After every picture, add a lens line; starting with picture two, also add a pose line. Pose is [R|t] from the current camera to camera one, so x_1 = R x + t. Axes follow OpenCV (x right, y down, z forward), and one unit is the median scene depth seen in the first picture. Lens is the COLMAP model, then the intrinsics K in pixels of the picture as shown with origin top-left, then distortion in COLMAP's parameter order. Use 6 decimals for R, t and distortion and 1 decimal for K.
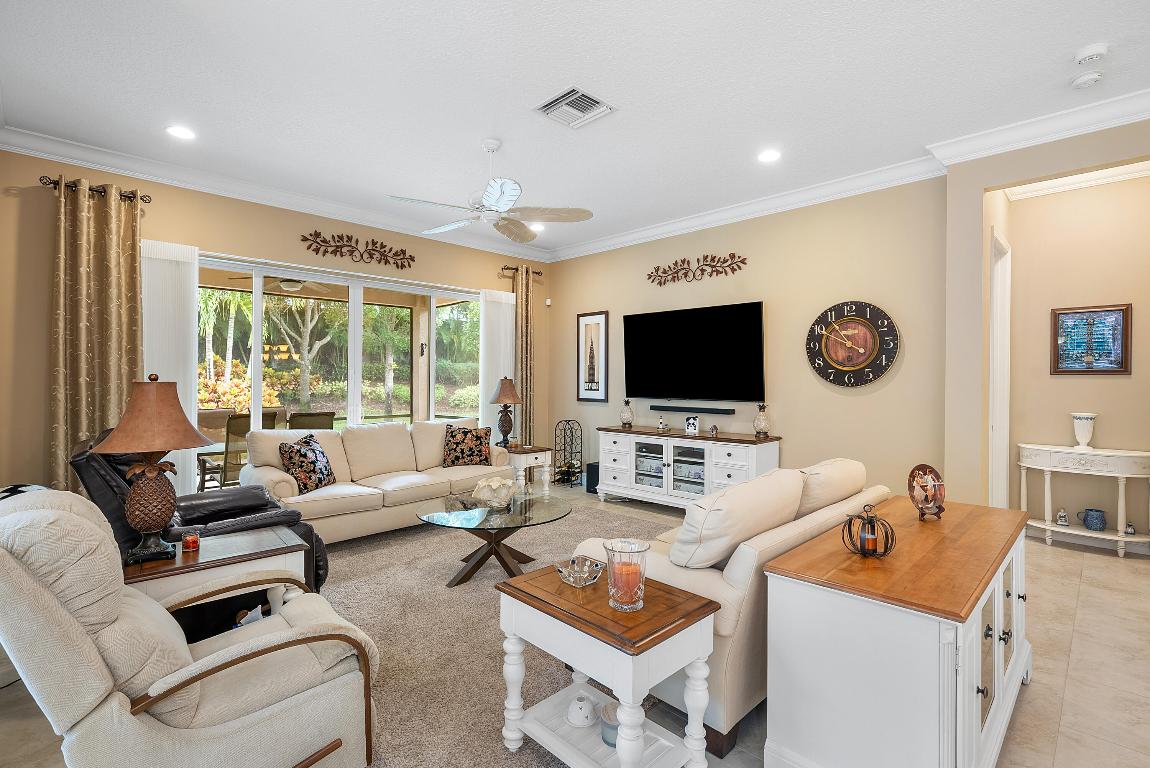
lens RADIAL K [[524.7, 0, 575.0], [0, 524.7, 384.0], [0, 0, 1]] dist [0.000878, 0.000108]
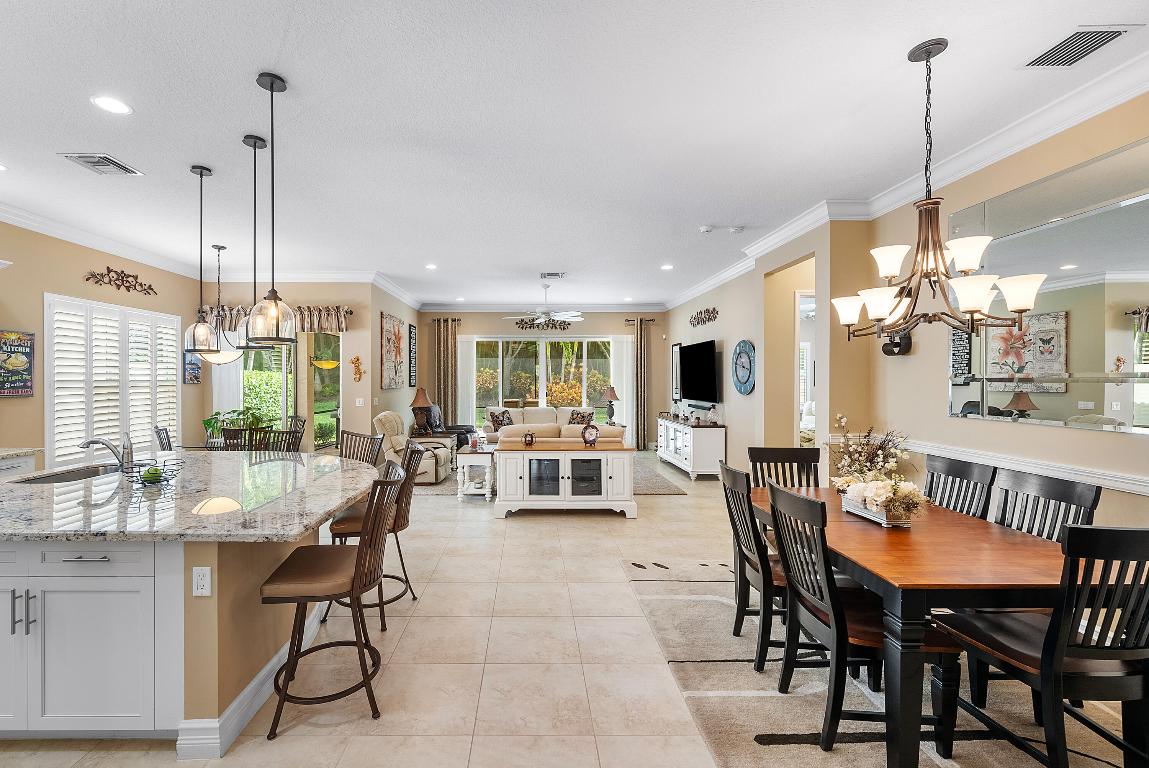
lens RADIAL K [[470.6, 0, 574.5], [0, 470.6, 384.0], [0, 0, 1]] dist [-0.000623, -0.000132]
pose [[0.761588, 0.005370, -0.648040, 0.956087], [-0.003474, 0.999985, 0.004204, -0.027642], [0.648052, -0.000951, 0.761595, -0.362728]]
